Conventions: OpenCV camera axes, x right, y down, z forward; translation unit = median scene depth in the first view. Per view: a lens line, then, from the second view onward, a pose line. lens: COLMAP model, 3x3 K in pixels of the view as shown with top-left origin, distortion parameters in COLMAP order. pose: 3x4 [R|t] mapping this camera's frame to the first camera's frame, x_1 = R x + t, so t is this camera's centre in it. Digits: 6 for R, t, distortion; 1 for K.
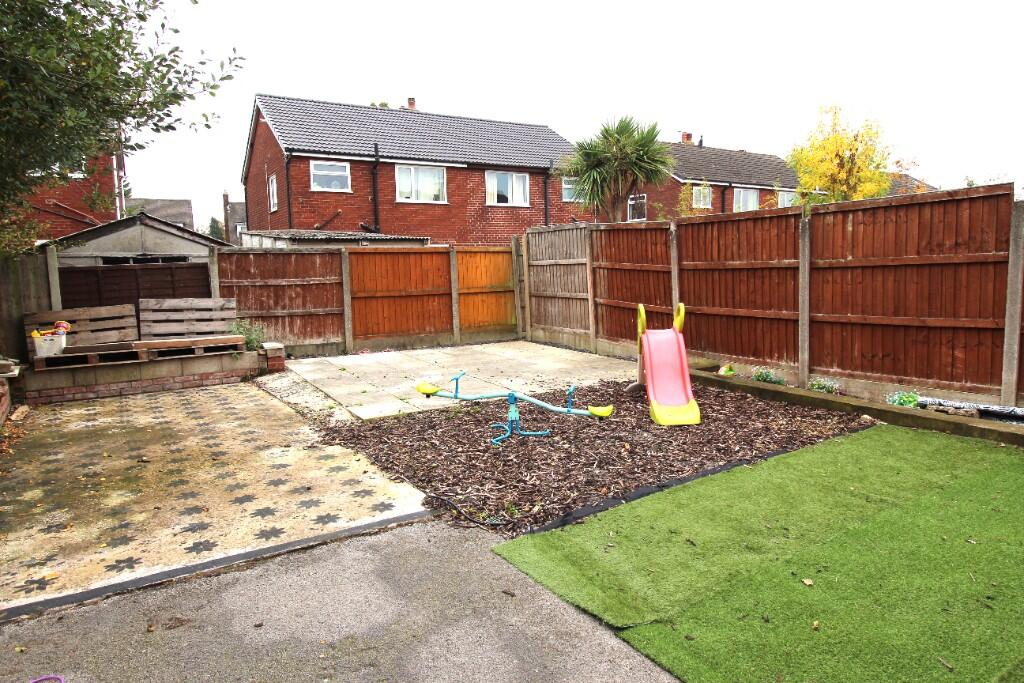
lens RADIAL K [[660.6, 0, 512.0], [0, 660.6, 341.5], [0, 0, 1]] dist [0.000301, -0.001606]
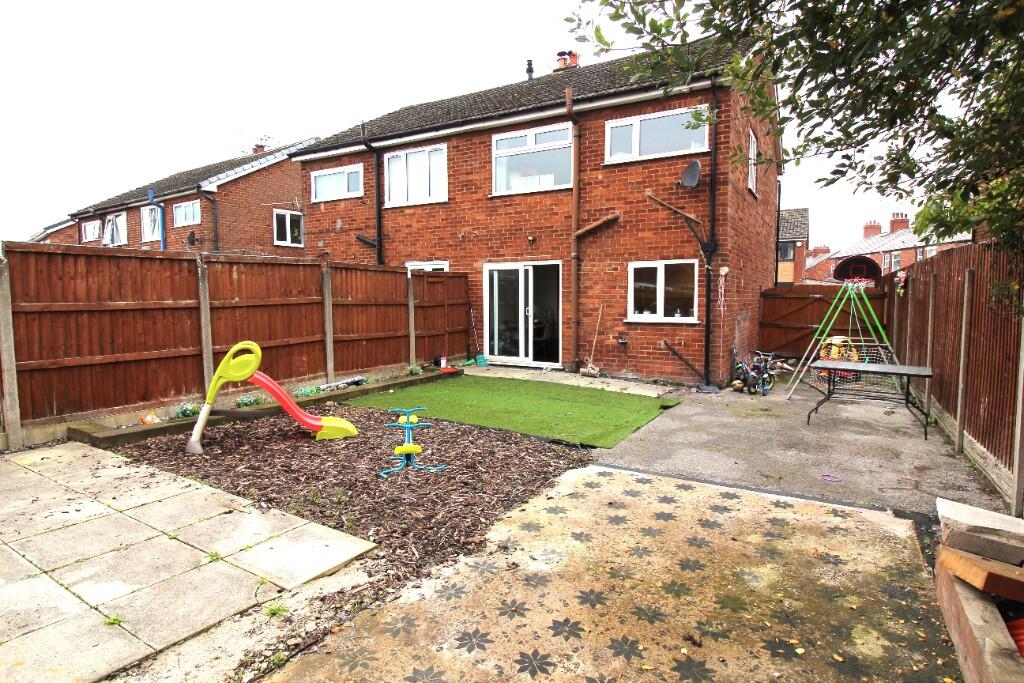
lens RADIAL K [[580.8, 0, 512.0], [0, 580.8, 341.5], [0, 0, 1]] dist [0.001594, -0.000120]
pose [[-0.476019, -0.051643, 0.877918, -1.040750], [0.111602, 0.986656, 0.118551, -0.170503], [-0.872325, 0.154410, -0.463903, 1.519401]]
